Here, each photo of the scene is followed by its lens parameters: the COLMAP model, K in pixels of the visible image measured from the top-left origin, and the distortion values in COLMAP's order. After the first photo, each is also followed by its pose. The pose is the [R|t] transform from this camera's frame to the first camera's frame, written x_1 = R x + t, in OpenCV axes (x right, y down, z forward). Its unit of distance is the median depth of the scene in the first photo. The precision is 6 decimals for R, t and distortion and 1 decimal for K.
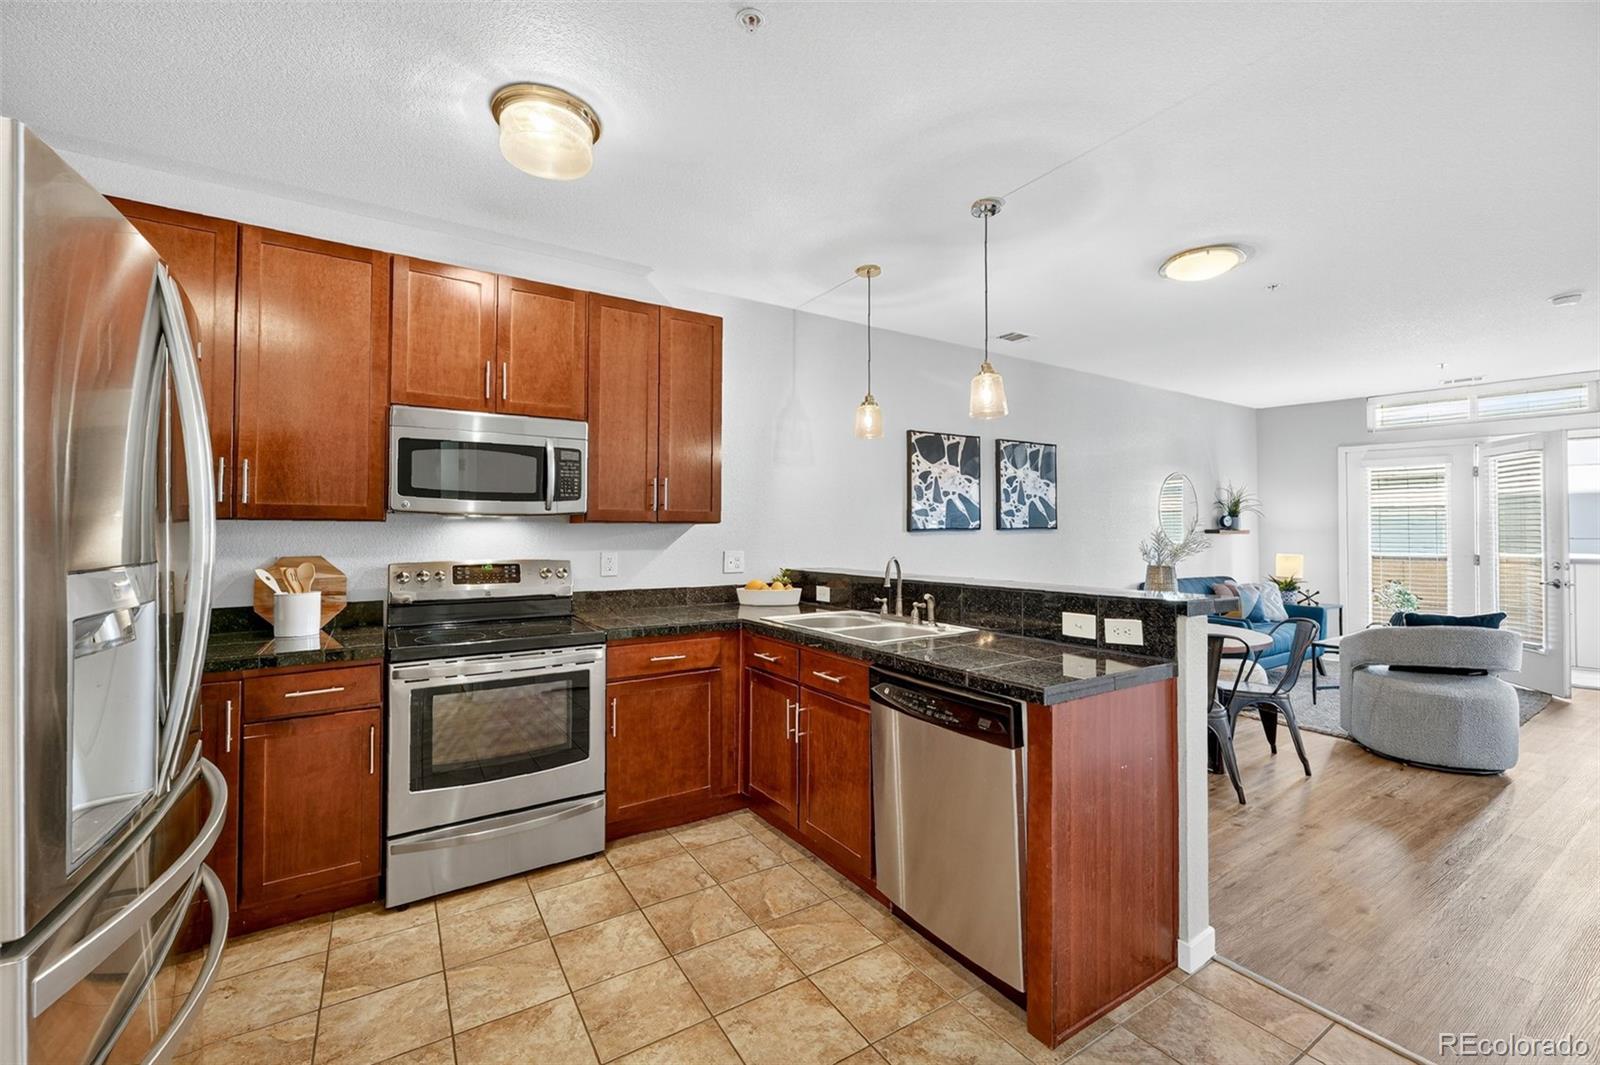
lens RADIAL K [[647.8, 0, 784.3], [0, 647.8, 525.8], [0, 0, 1]] dist [-0.002782, -0.000035]
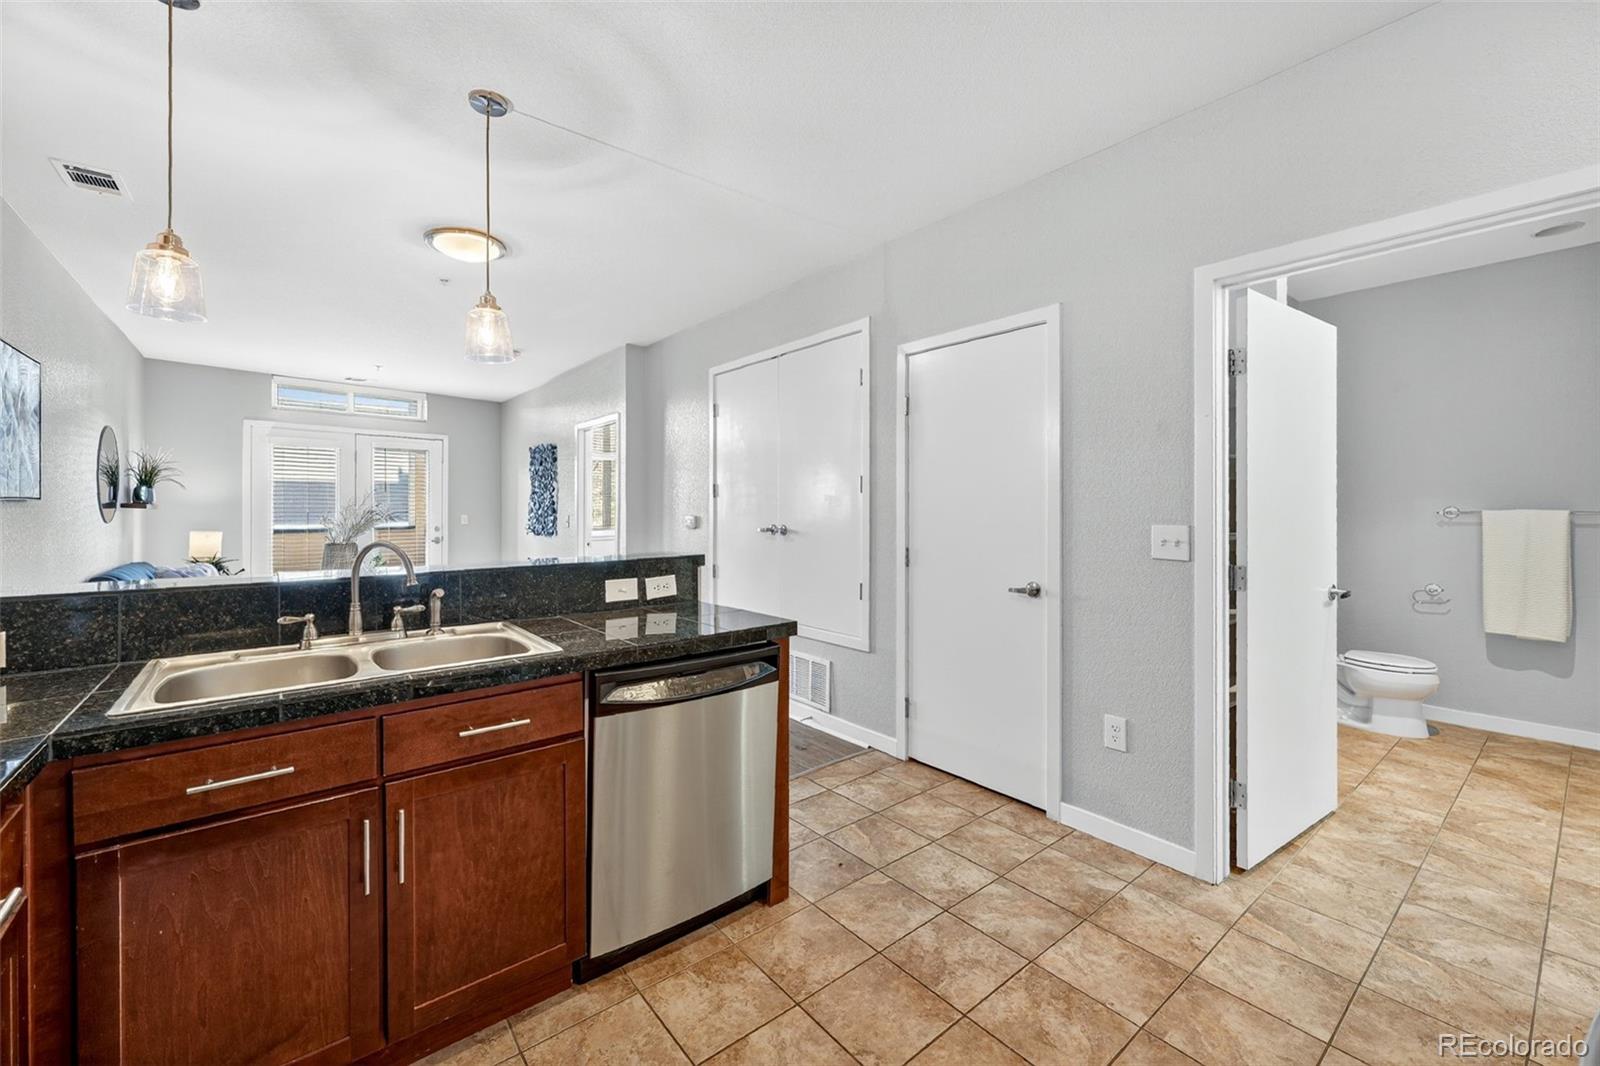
lens RADIAL K [[653.9, 0, 804.2], [0, 653.9, 510.0], [0, 0, 1]] dist [-0.000555, -0.000002]
pose [[-0.133300, -0.003080, 0.991071, -0.572132], [-0.008171, 0.999965, 0.002009, 0.013909], [-0.991042, -0.007830, -0.133320, 0.731409]]
